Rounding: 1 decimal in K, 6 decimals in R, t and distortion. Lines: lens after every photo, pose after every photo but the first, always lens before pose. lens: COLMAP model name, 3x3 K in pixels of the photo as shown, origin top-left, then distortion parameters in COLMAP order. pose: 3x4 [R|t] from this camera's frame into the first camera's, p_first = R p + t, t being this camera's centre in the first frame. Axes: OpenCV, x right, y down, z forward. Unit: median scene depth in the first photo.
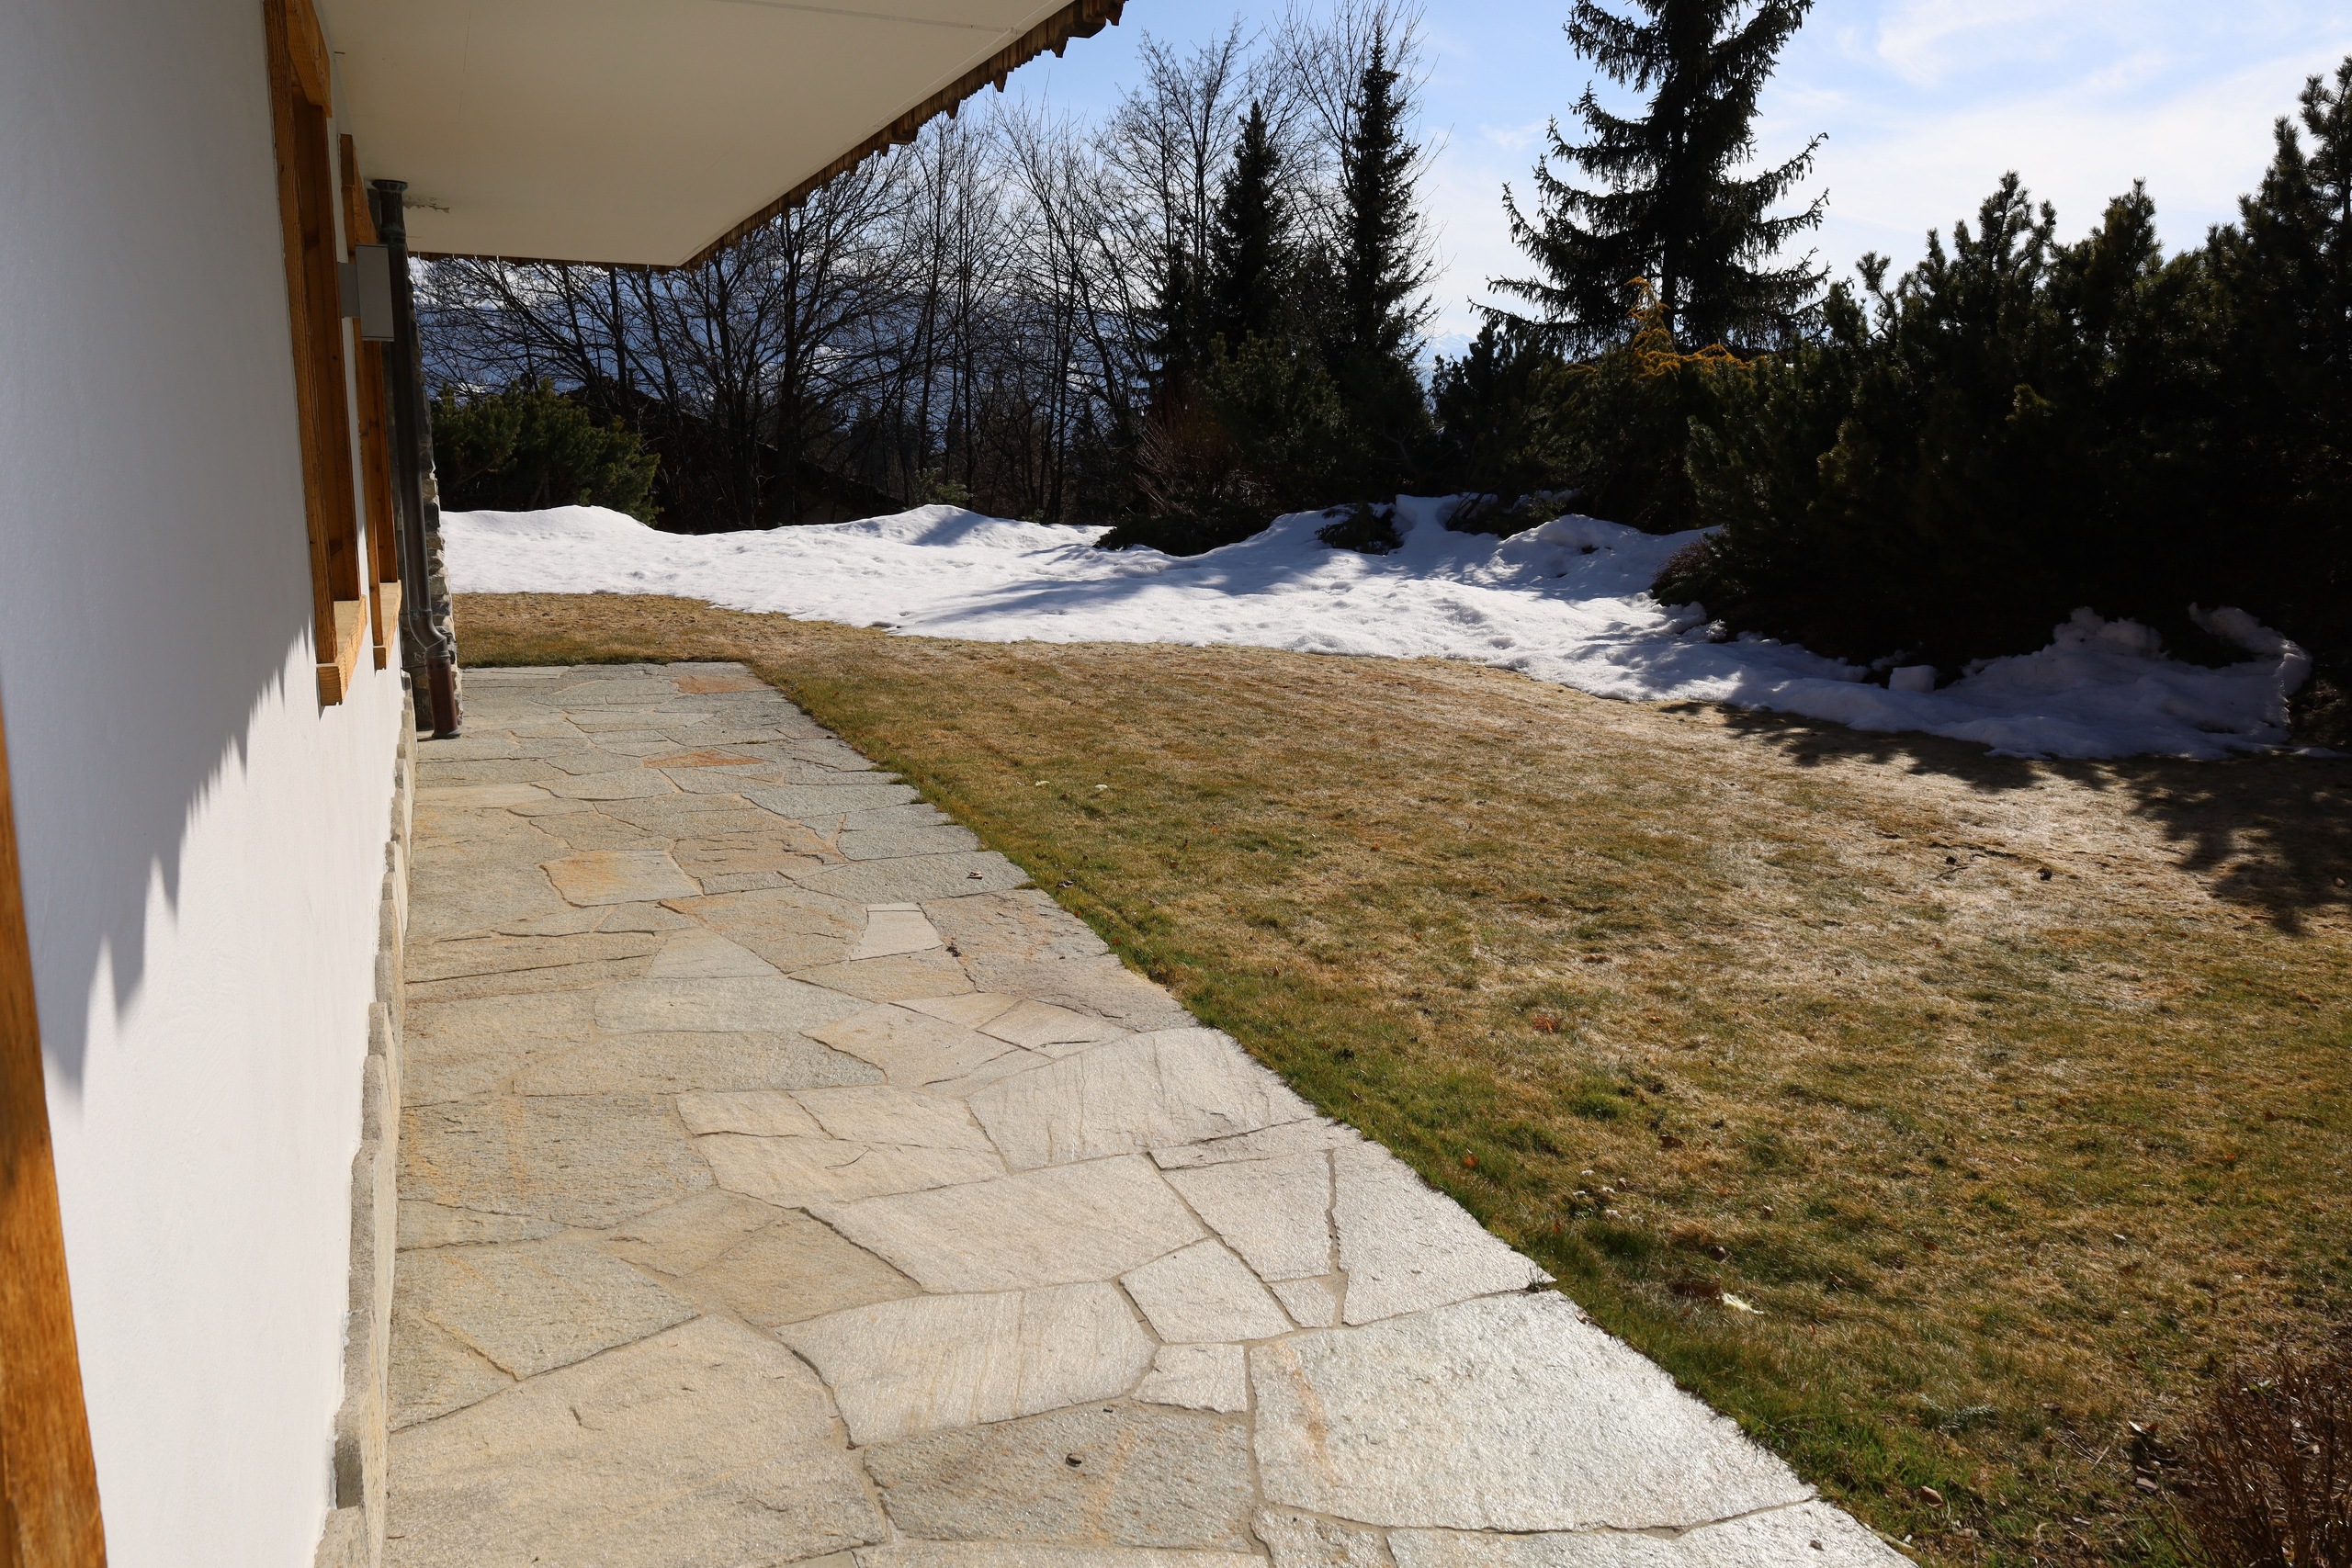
lens RADIAL K [[1745.8, 0, 1189.6], [0, 1745.8, 788.2], [0, 0, 1]] dist [-0.000668, 0.002319]
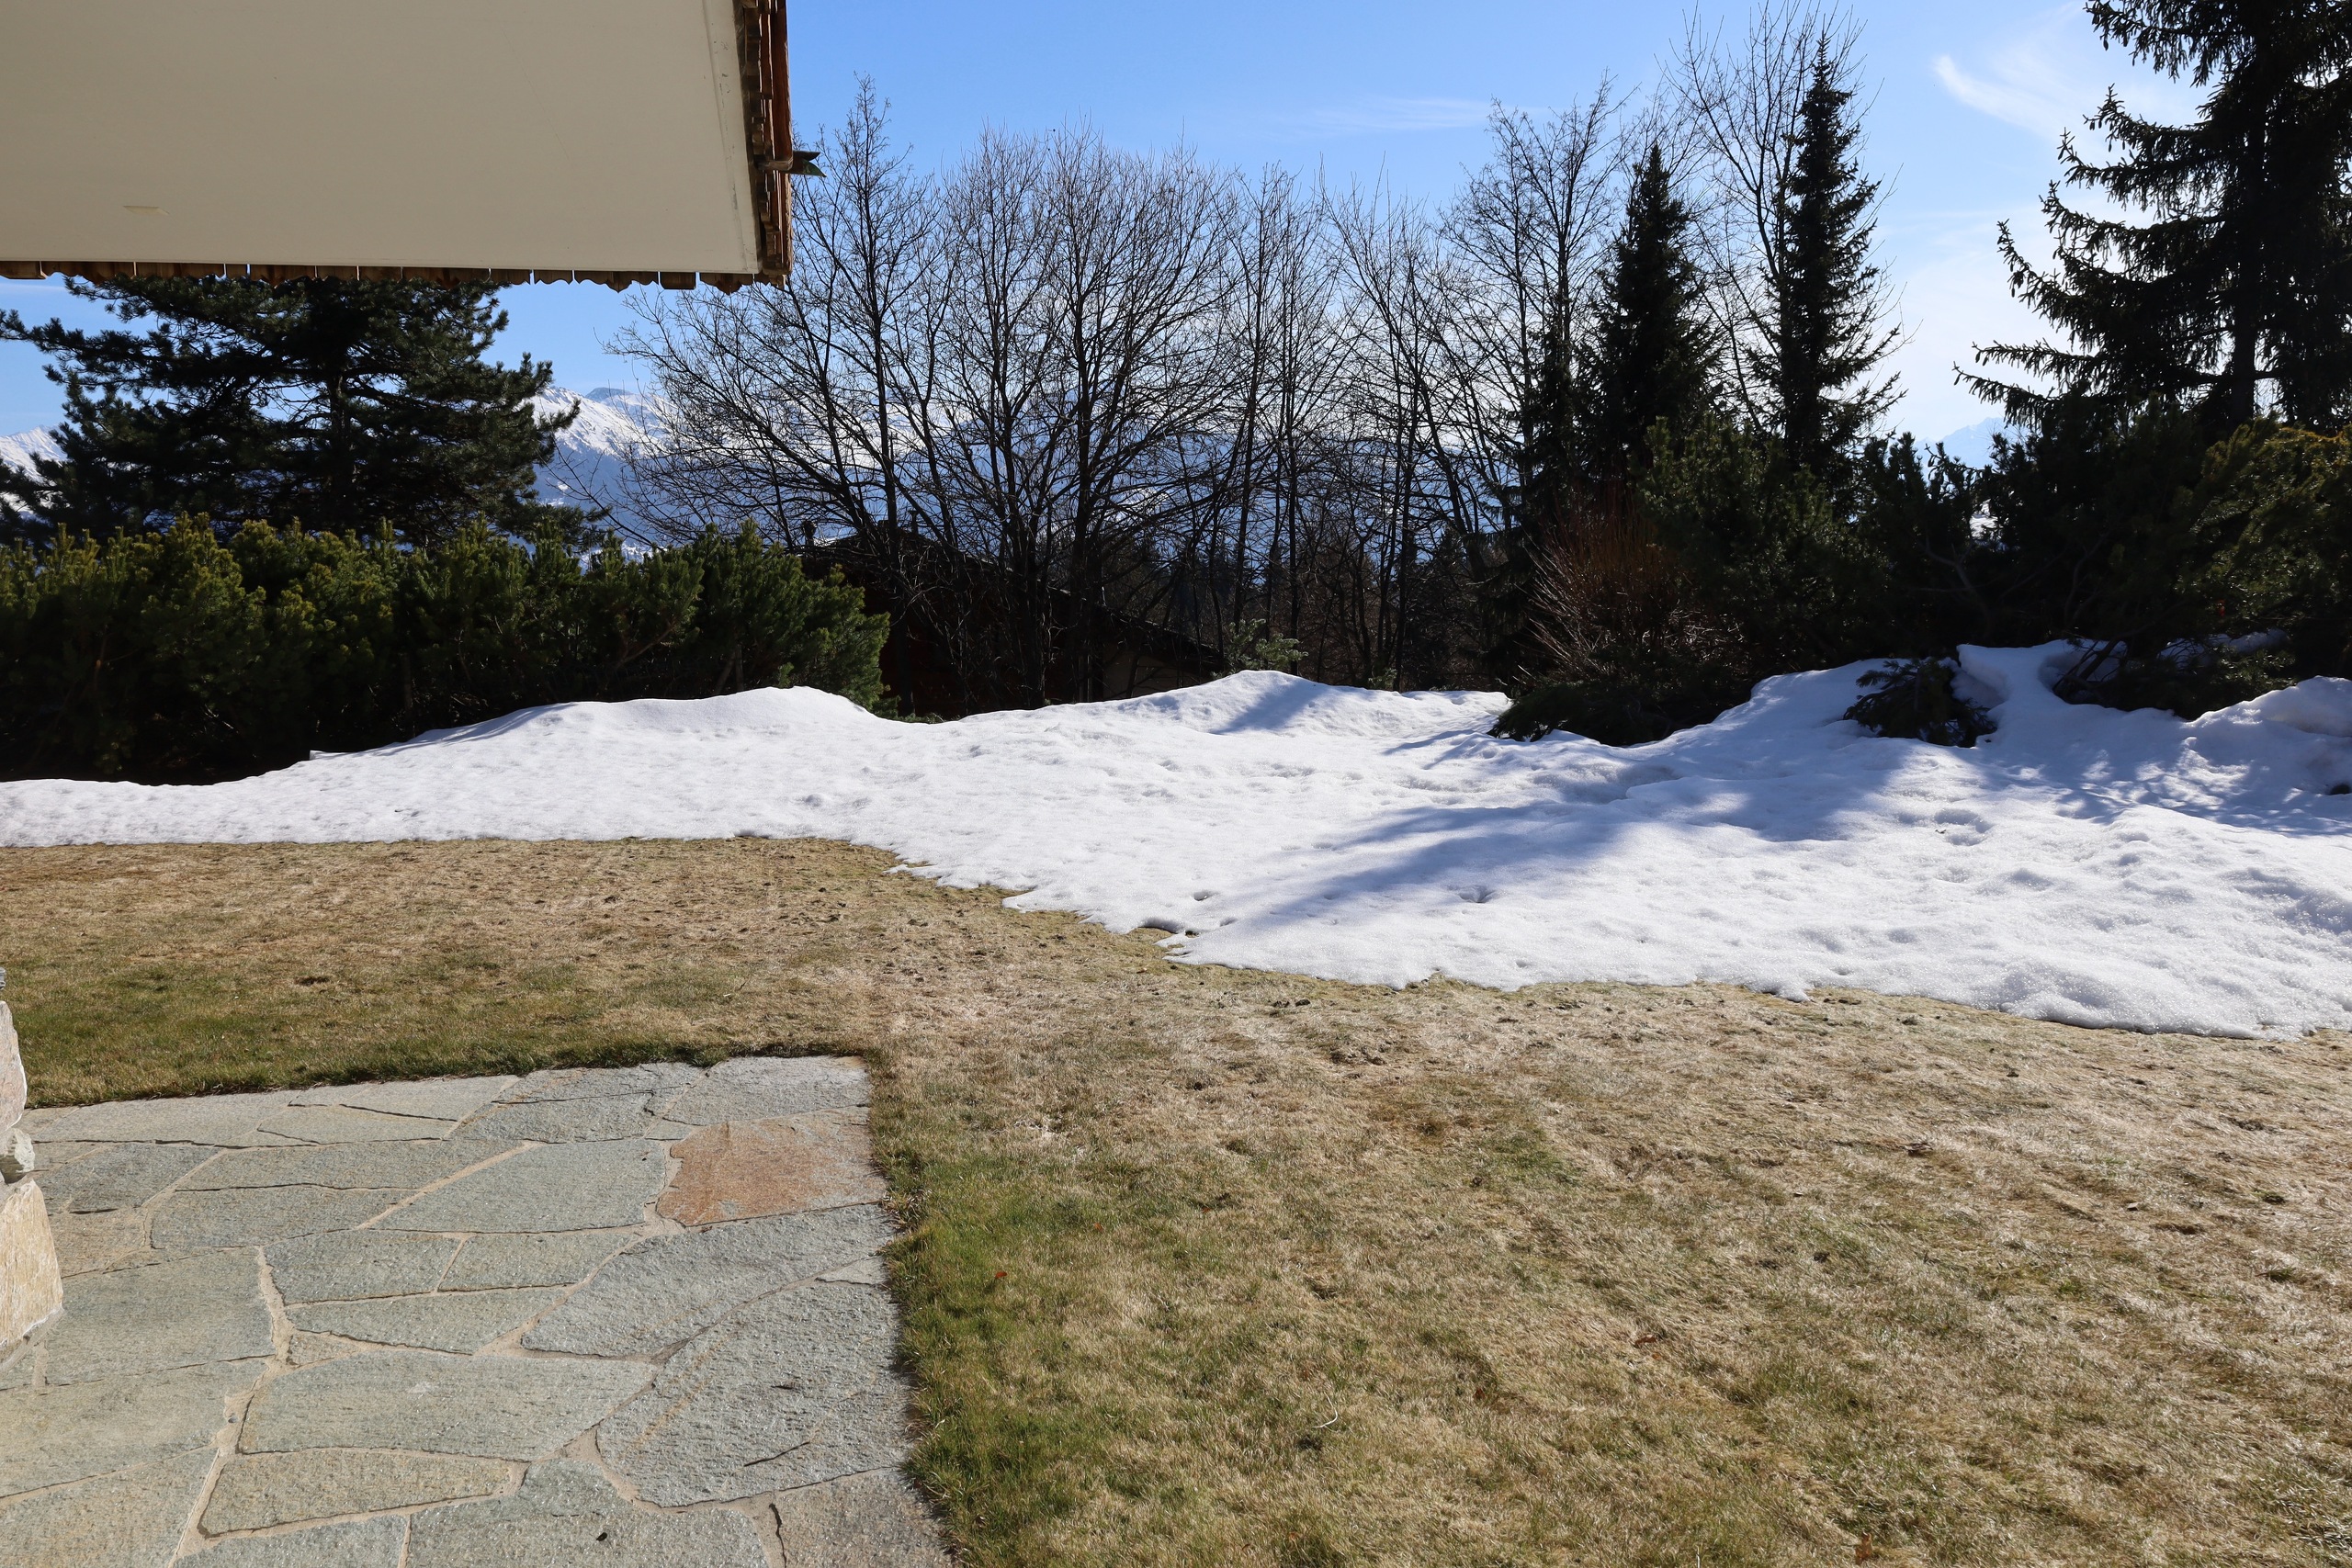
lens RADIAL K [[1724.2, 0, 1207.2], [0, 1724.2, 779.2], [0, 0, 1]] dist [-0.019000, 0.004176]
pose [[0.985218, -0.012595, -0.170841, -0.033171], [-0.000530, 0.997064, -0.076565, -0.047661], [0.171304, 0.075524, 0.982319, 0.226056]]
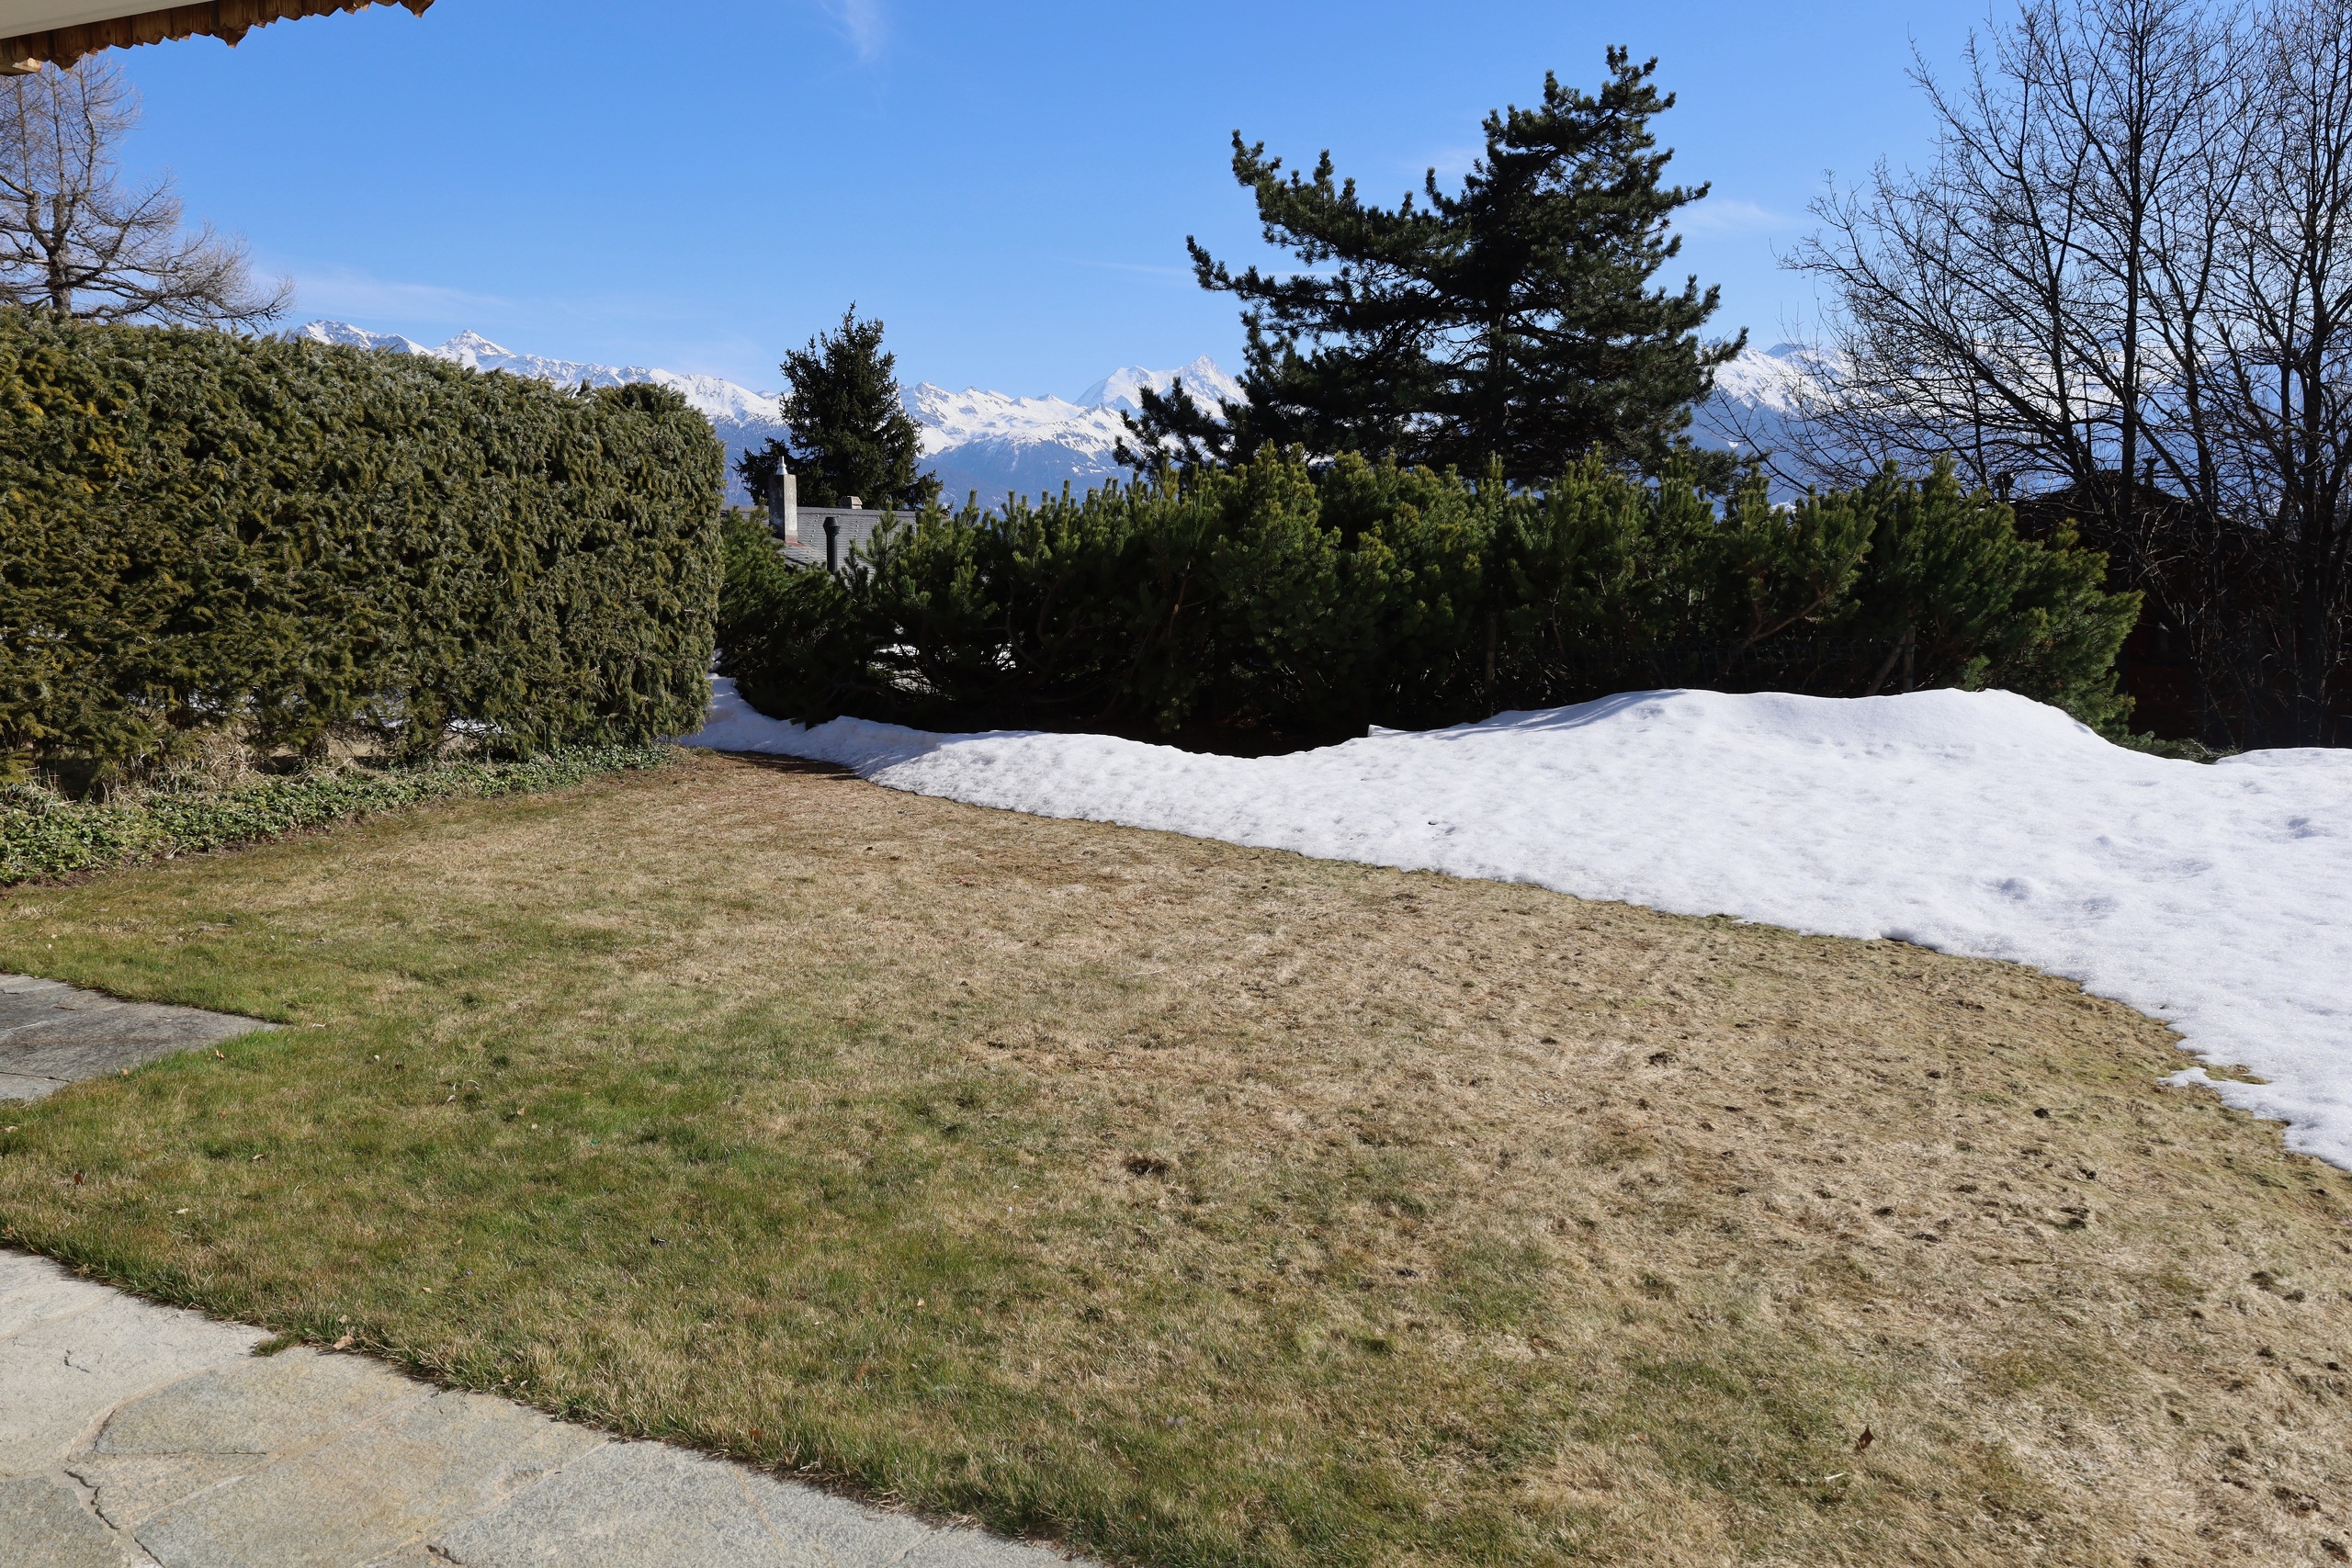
lens RADIAL K [[1724.2, 0, 1207.2], [0, 1724.2, 779.2], [0, 0, 1]] dist [-0.019000, 0.004176]
pose [[0.685792, 0.092062, -0.721952, -0.091565], [-0.140103, 0.990113, -0.006828, -0.070266], [0.714185, 0.105830, 0.691910, 0.341447]]
